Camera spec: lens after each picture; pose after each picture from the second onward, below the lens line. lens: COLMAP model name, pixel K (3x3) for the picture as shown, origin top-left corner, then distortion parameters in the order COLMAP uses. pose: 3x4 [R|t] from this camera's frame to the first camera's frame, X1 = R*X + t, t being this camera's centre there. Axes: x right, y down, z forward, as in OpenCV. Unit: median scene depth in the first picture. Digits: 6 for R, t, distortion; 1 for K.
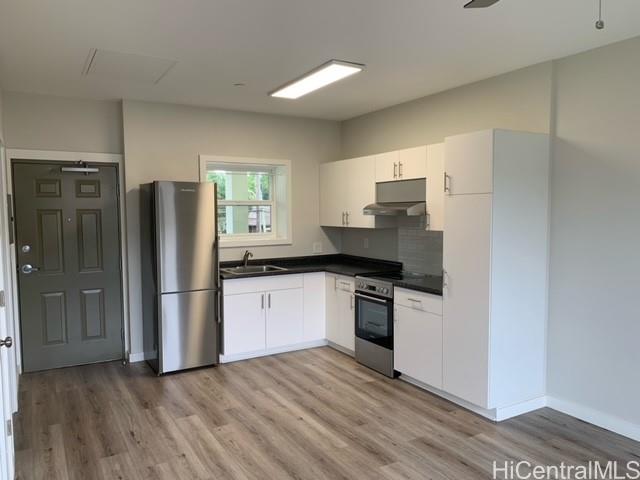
lens RADIAL K [[492.8, 0, 316.3], [0, 492.8, 237.4], [0, 0, 1]] dist [0.028638, -0.037168]
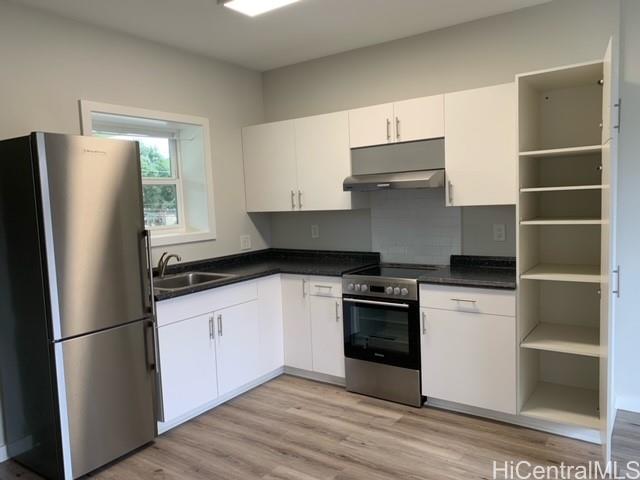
lens RADIAL K [[492.8, 0, 316.1], [0, 492.8, 239.8], [0, 0, 1]] dist [0.028638, -0.037168]
pose [[0.908093, -0.065385, 0.413633, -0.261676], [0.057958, 0.997853, 0.030493, 0.001849], [-0.414739, -0.003717, 0.909933, 0.364866]]
